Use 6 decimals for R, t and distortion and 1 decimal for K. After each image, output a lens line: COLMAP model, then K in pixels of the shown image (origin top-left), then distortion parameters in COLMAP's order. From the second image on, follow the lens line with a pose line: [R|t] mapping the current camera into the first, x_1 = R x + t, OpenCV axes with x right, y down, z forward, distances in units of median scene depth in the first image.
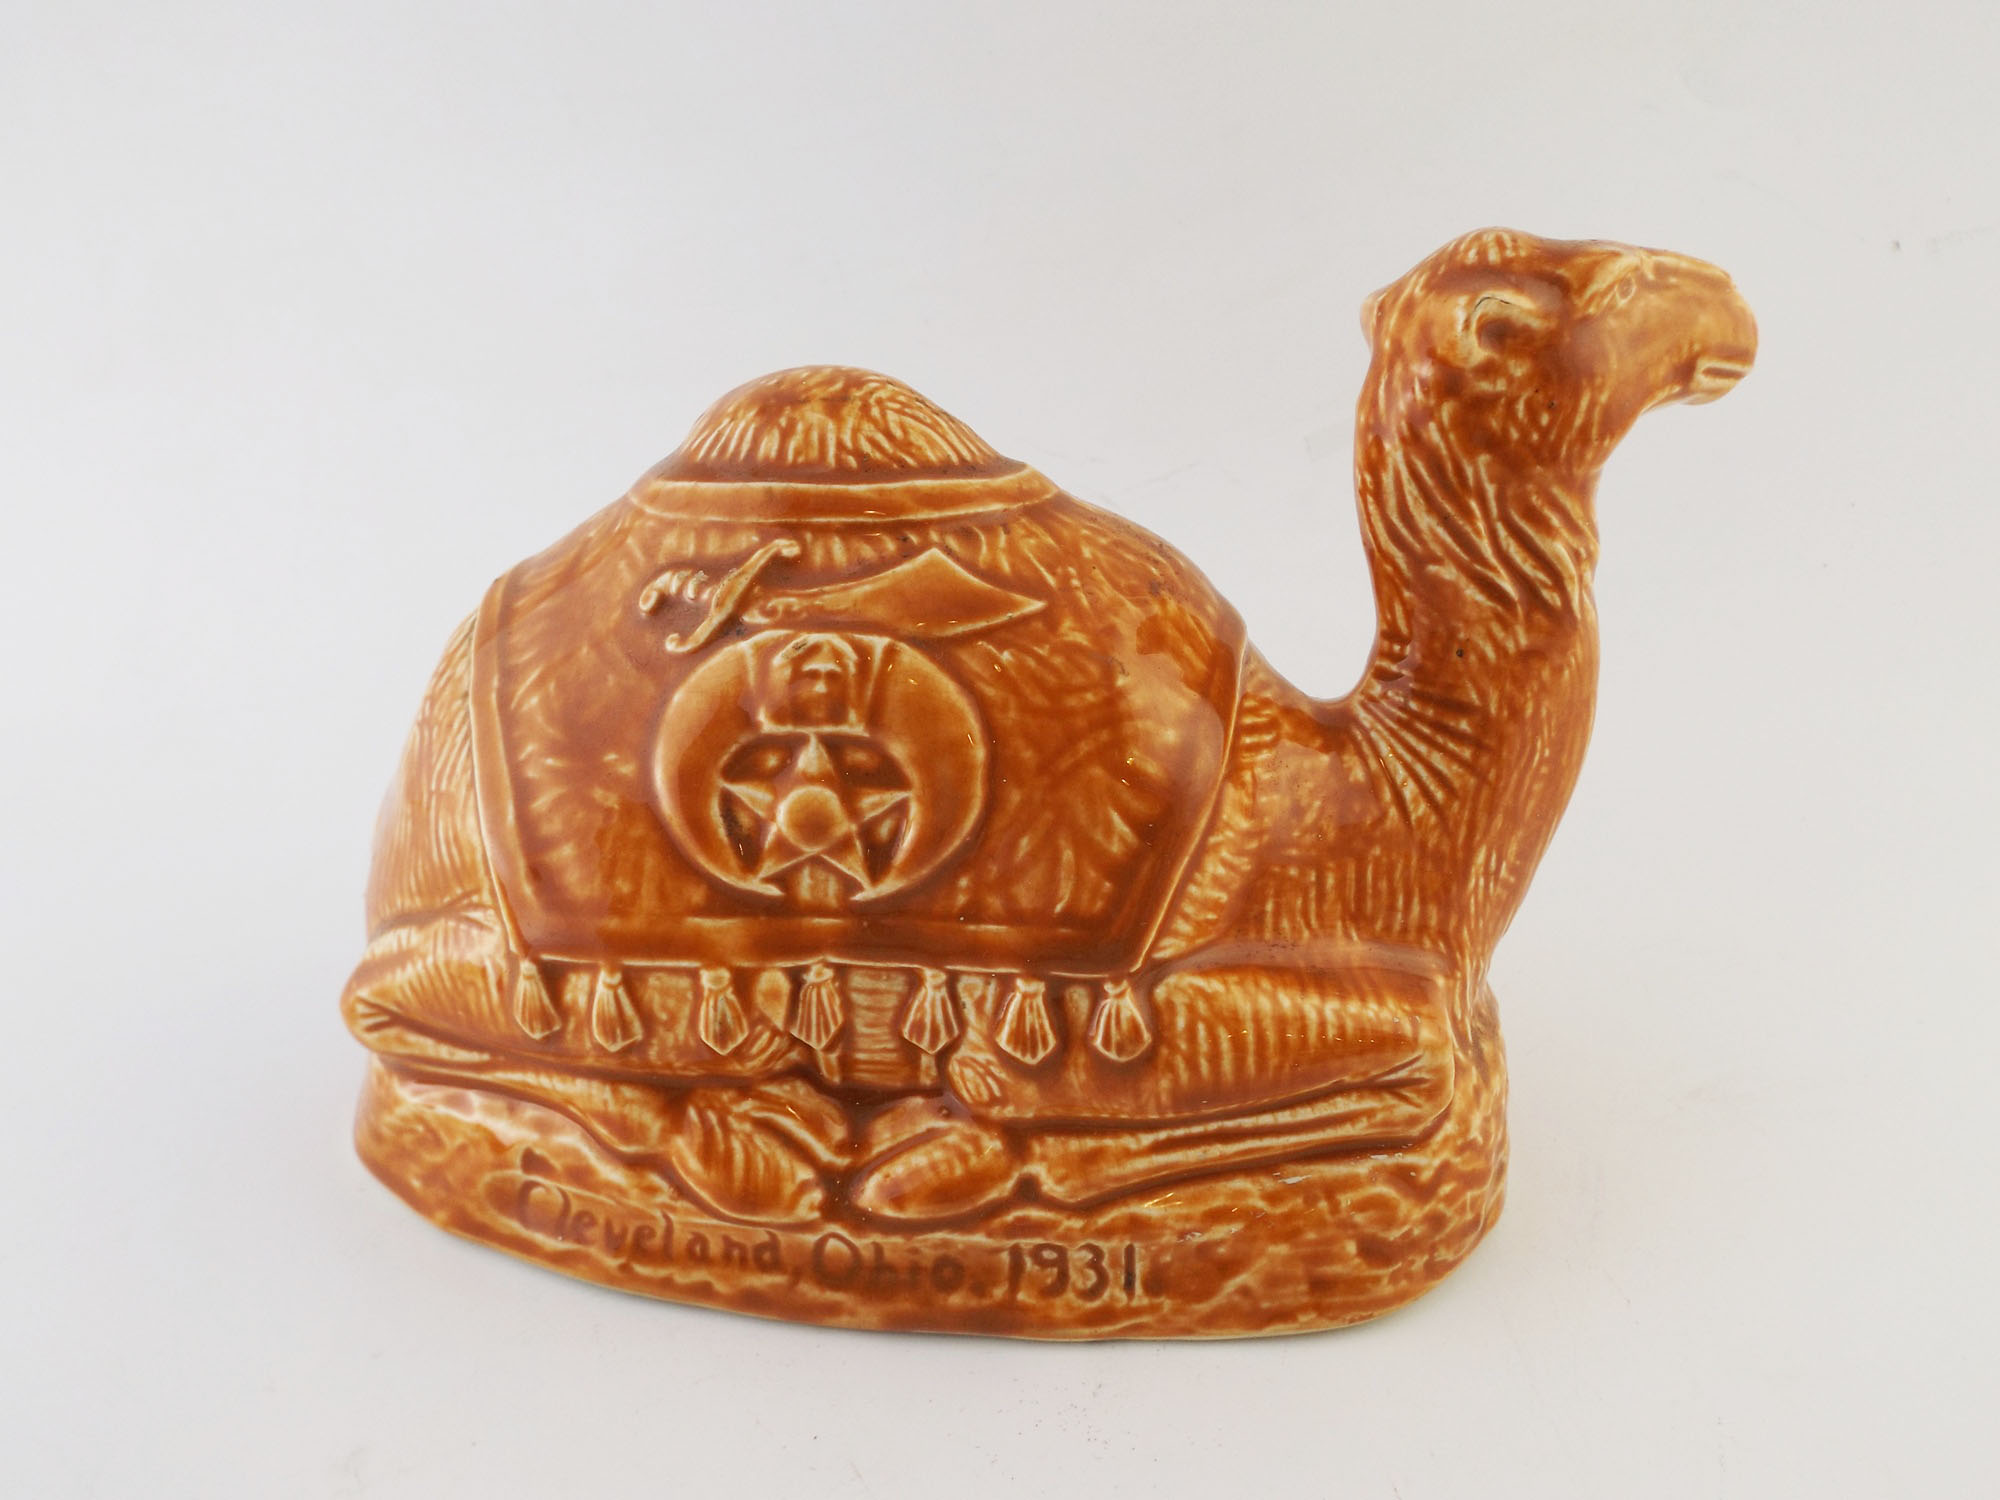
lens RADIAL K [[1432.1, 0, 1000.0], [0, 1432.1, 750.0], [0, 0, 1]] dist [0.041966, -0.049867]
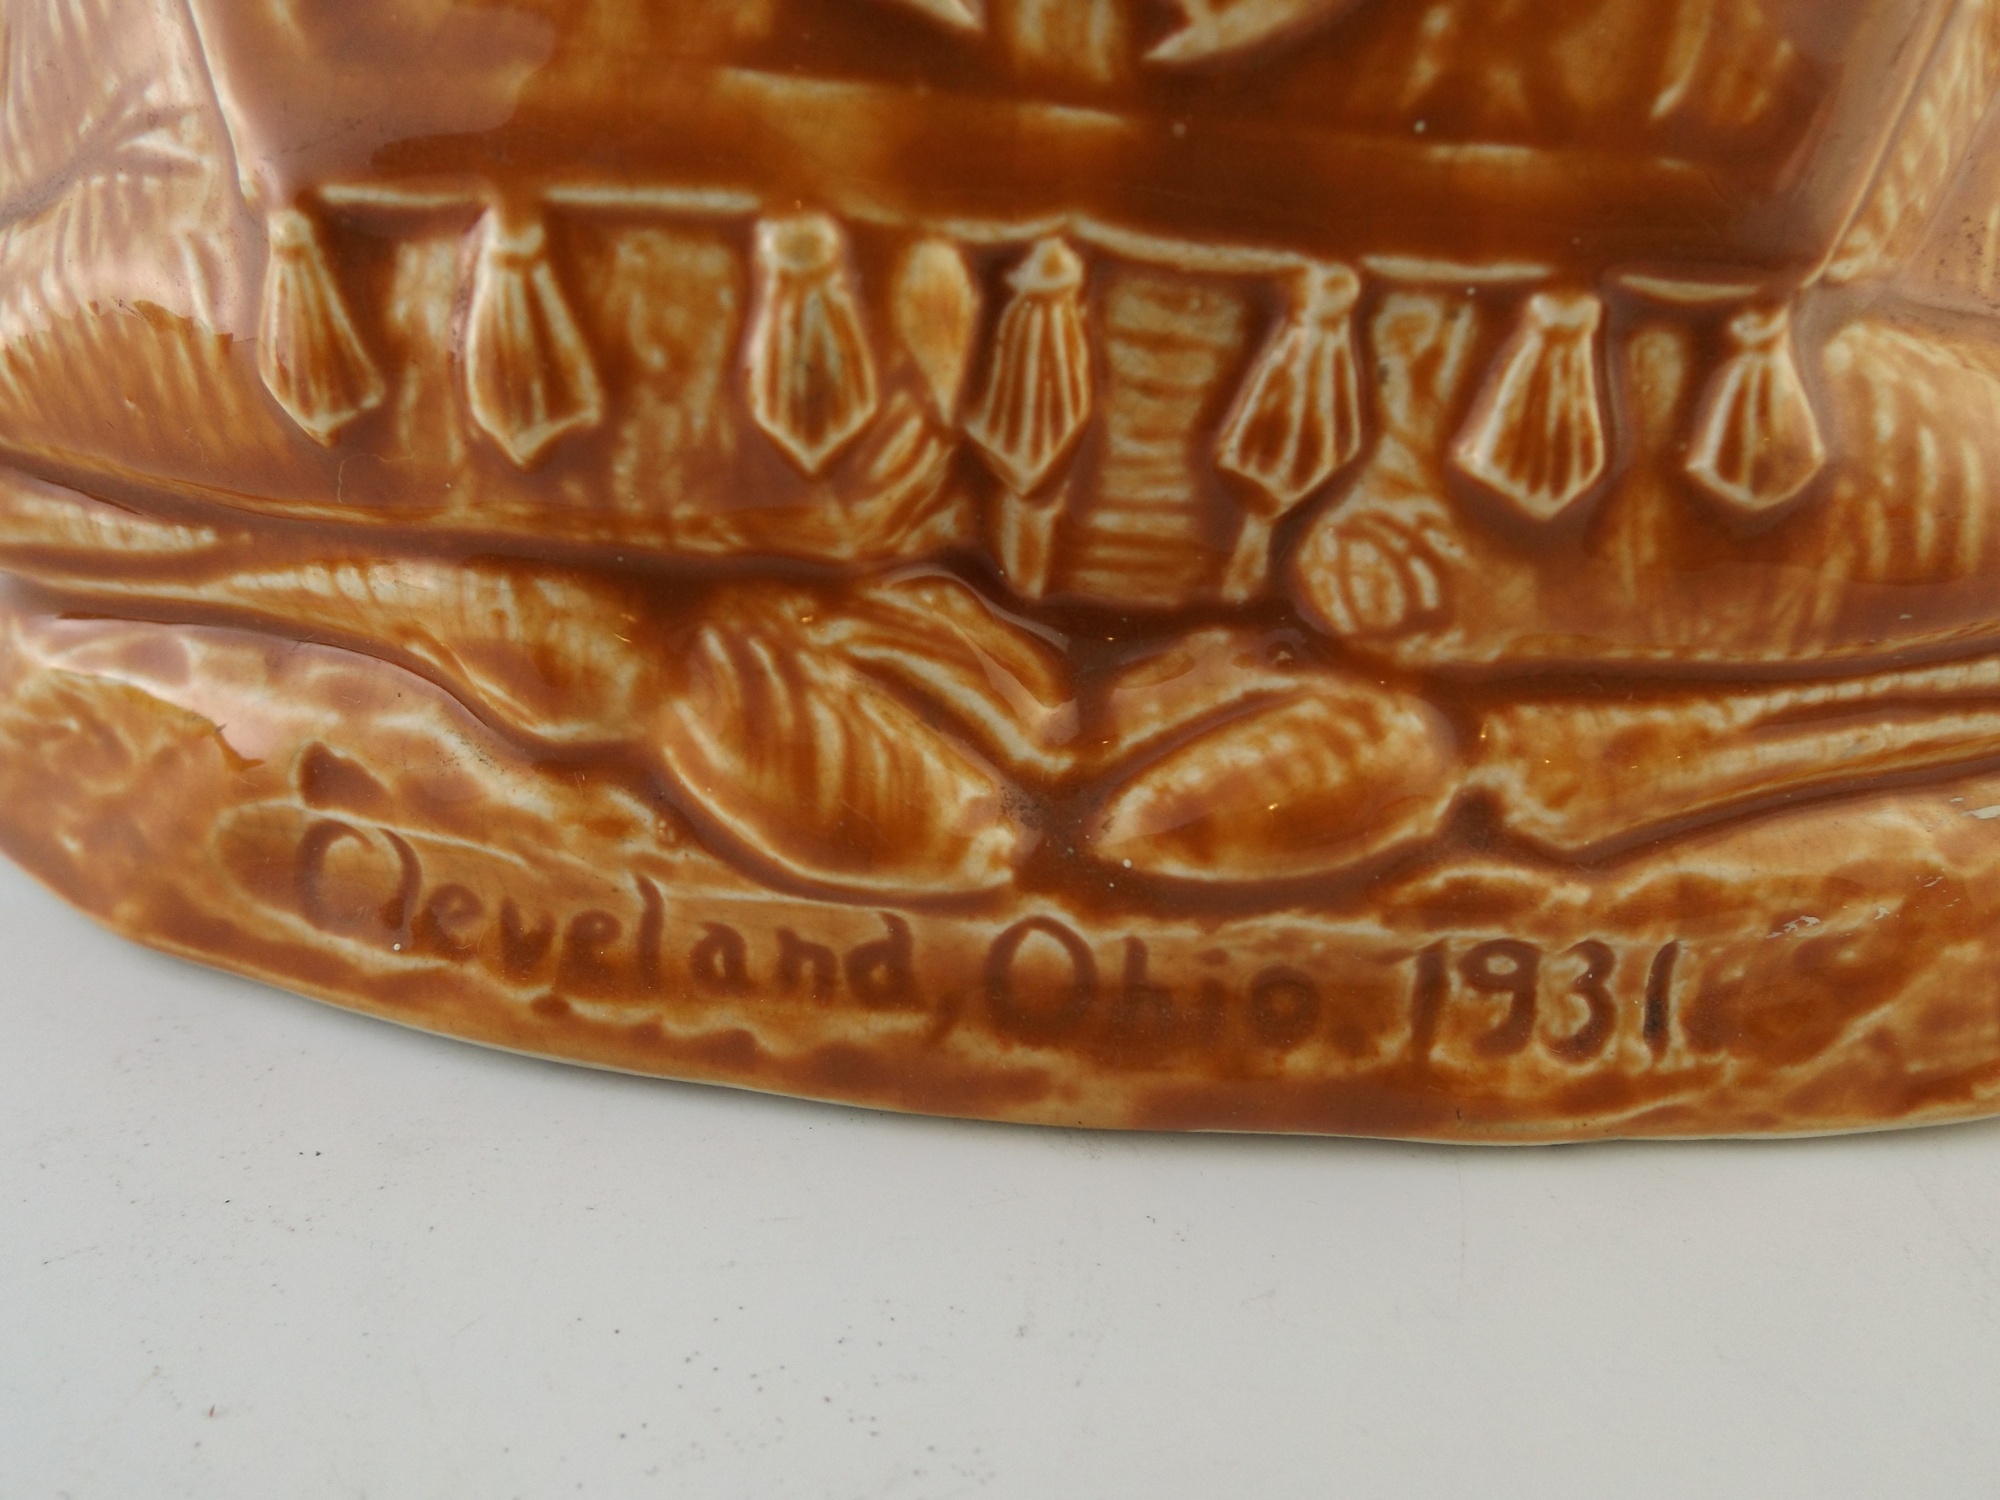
lens RADIAL K [[1432.1, 0, 1000.0], [0, 1432.1, 750.0], [0, 0, 1]] dist [0.041966, -0.049867]
pose [[0.994745, 0.009735, 0.101922, -0.172772], [-0.020576, 0.994169, 0.105855, 0.237640], [-0.100297, -0.107396, 0.989144, 0.569957]]
